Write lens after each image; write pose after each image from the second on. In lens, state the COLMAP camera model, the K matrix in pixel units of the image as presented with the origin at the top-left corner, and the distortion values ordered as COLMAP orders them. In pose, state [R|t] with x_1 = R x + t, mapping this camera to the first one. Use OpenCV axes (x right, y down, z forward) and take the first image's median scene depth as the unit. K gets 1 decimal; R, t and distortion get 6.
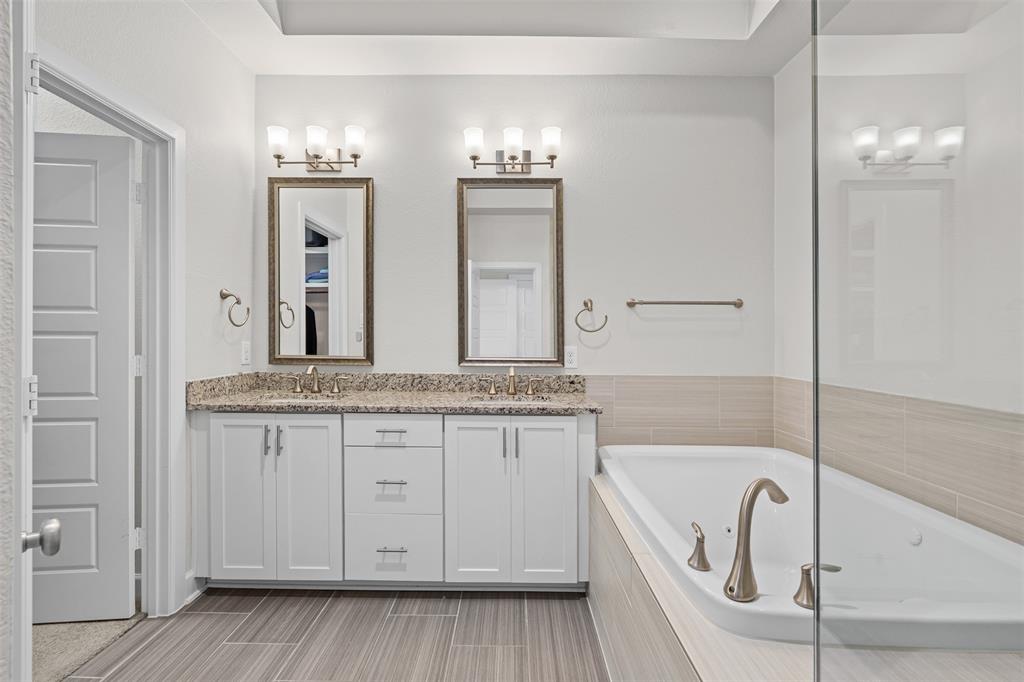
lens RADIAL K [[466.0, 0, 512.0], [0, 466.0, 341.0], [0, 0, 1]] dist [-0.004337, -0.000069]
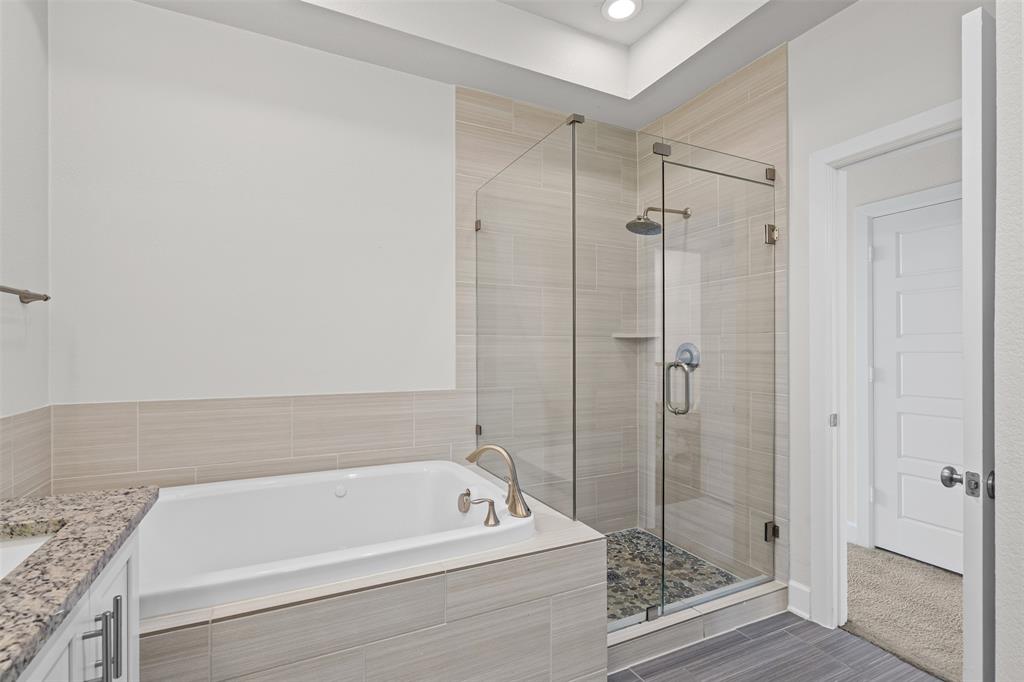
lens RADIAL K [[458.2, 0, 508.9], [0, 458.2, 345.0], [0, 0, 1]] dist [-0.002356, 0.000826]
pose [[-0.421796, -0.002073, 0.906688, -0.371127], [0.004995, 0.999977, 0.004610, -0.015778], [-0.906677, 0.006474, -0.421776, 0.687251]]
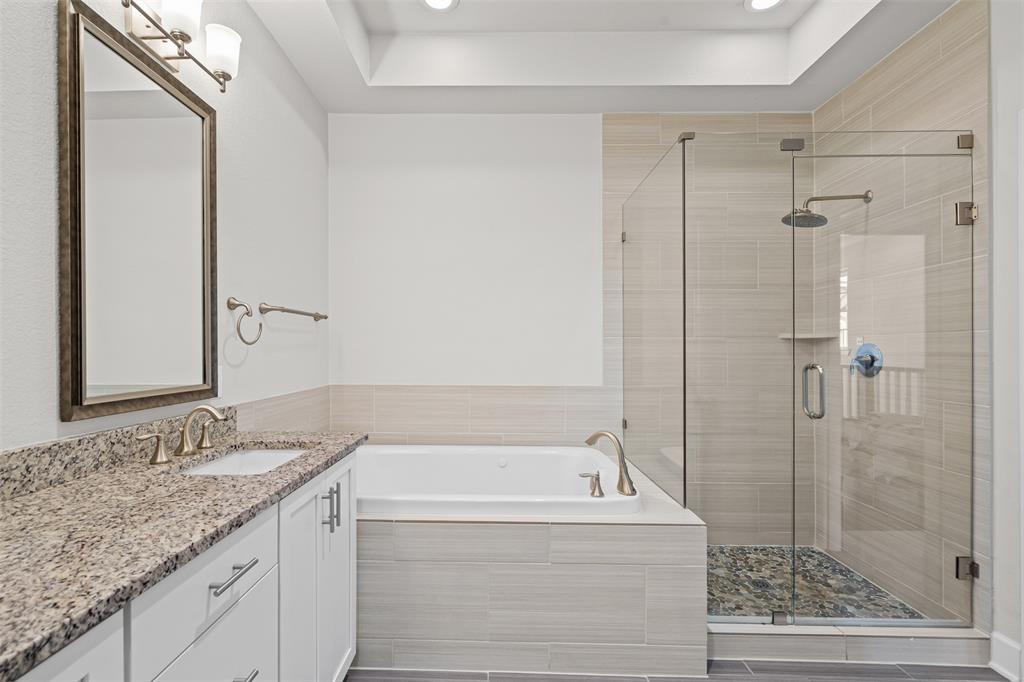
lens RADIAL K [[458.2, 0, 508.9], [0, 458.2, 345.0], [0, 0, 1]] dist [-0.002356, 0.000826]
pose [[0.013964, 0.001250, 0.999902, -0.538159], [0.007486, 0.999971, -0.001355, -0.014688], [-0.999874, 0.007504, 0.013954, 0.581855]]
